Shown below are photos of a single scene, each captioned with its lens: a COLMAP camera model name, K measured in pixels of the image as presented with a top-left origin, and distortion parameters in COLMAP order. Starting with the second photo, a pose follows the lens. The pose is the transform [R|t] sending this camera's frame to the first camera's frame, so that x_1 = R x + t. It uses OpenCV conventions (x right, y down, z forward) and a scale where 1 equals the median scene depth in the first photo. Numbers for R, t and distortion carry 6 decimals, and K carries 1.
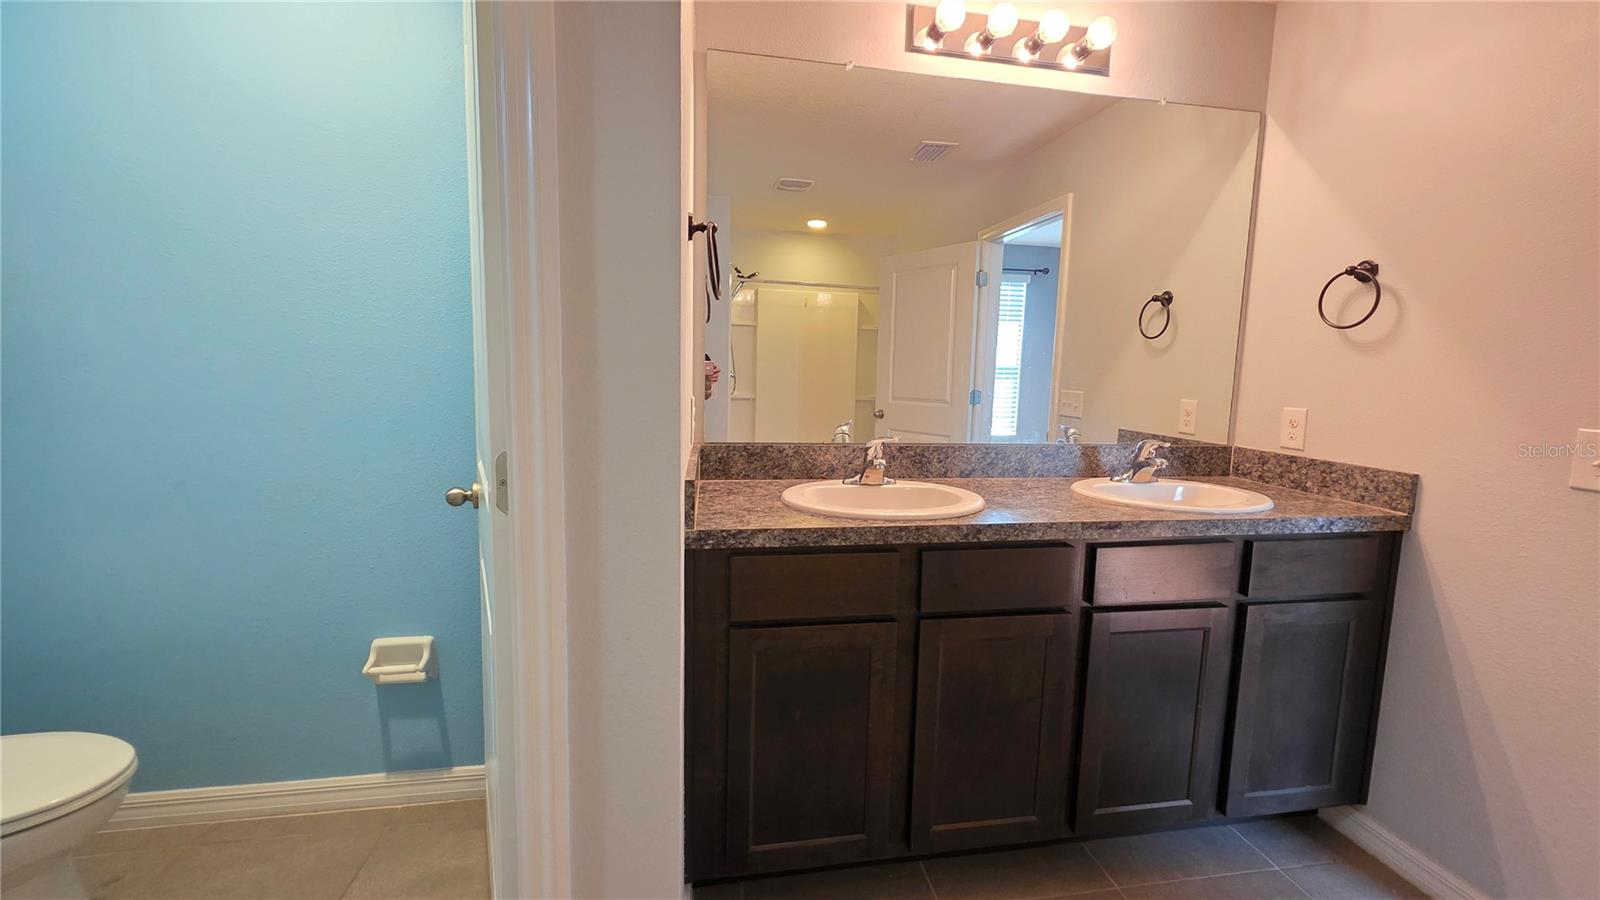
lens RADIAL K [[639.6, 0, 804.2], [0, 639.6, 435.2], [0, 0, 1]] dist [0.001974, -0.000238]
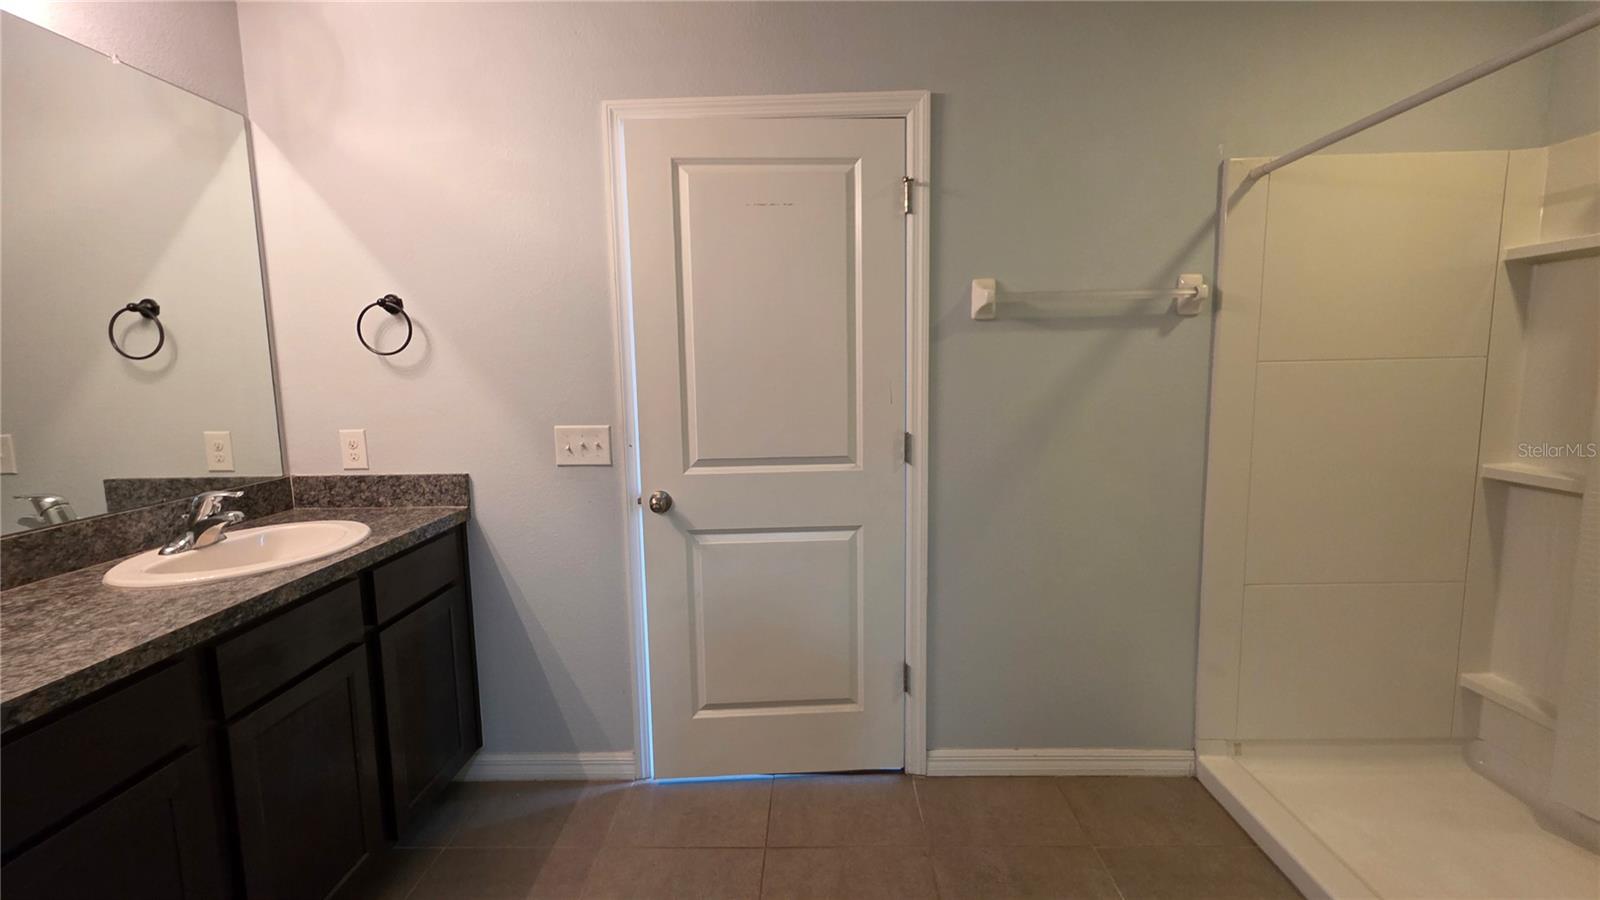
lens RADIAL K [[639.6, 0, 804.2], [0, 639.6, 435.2], [0, 0, 1]] dist [0.001974, -0.000238]
pose [[0.187510, -0.134488, 0.973012, -0.105097], [0.130120, 0.985254, 0.111104, -0.057047], [-0.973606, 0.105775, 0.202244, 0.090293]]
